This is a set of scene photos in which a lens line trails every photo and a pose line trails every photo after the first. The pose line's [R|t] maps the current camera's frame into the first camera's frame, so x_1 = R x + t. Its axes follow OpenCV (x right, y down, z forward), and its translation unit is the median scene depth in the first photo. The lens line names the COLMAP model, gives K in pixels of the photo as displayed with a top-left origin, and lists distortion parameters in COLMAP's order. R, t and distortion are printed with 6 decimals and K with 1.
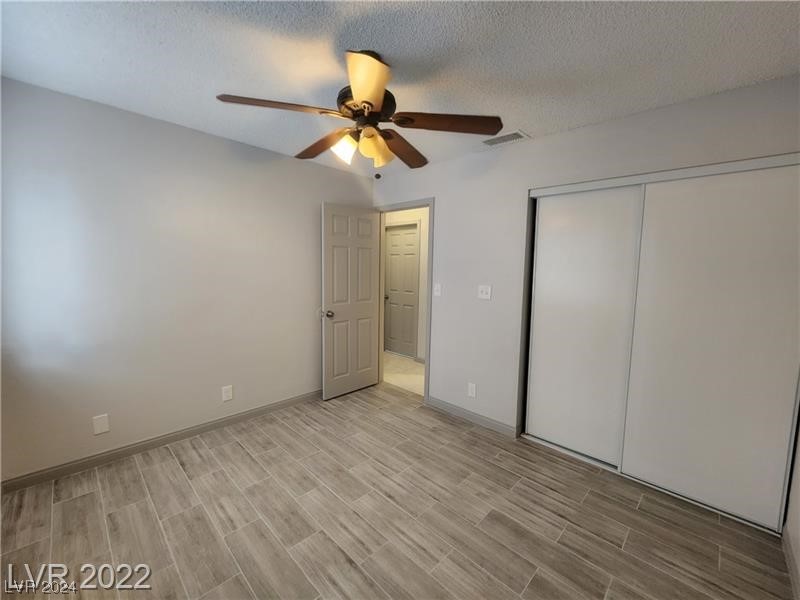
lens RADIAL K [[330.8, 0, 397.9], [0, 330.8, 298.5], [0, 0, 1]] dist [-0.000513, -0.000282]
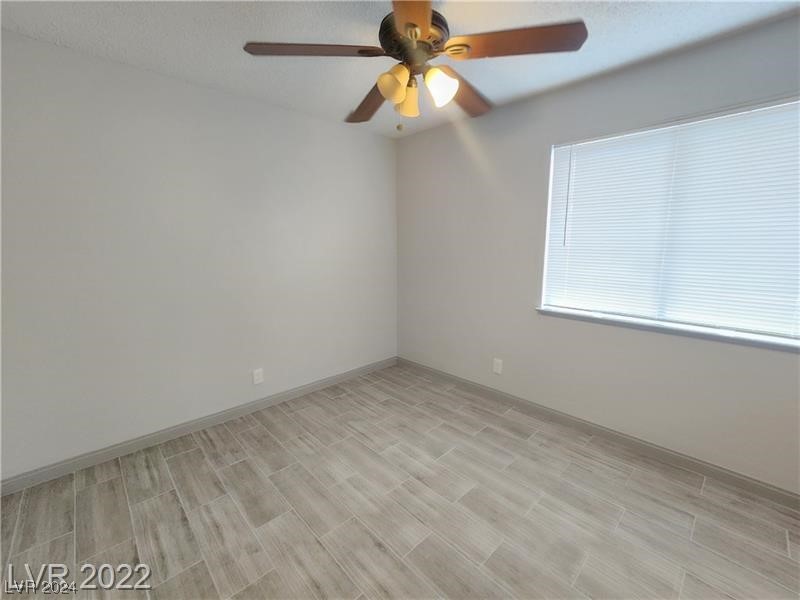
lens RADIAL K [[330.8, 0, 402.4], [0, 330.8, 300.4], [0, 0, 1]] dist [-0.000513, -0.000282]
pose [[-0.998834, -0.029672, 0.038076, -0.092662], [-0.018412, 0.963323, 0.267714, -0.139407], [-0.044623, 0.266701, -0.962746, 1.702451]]
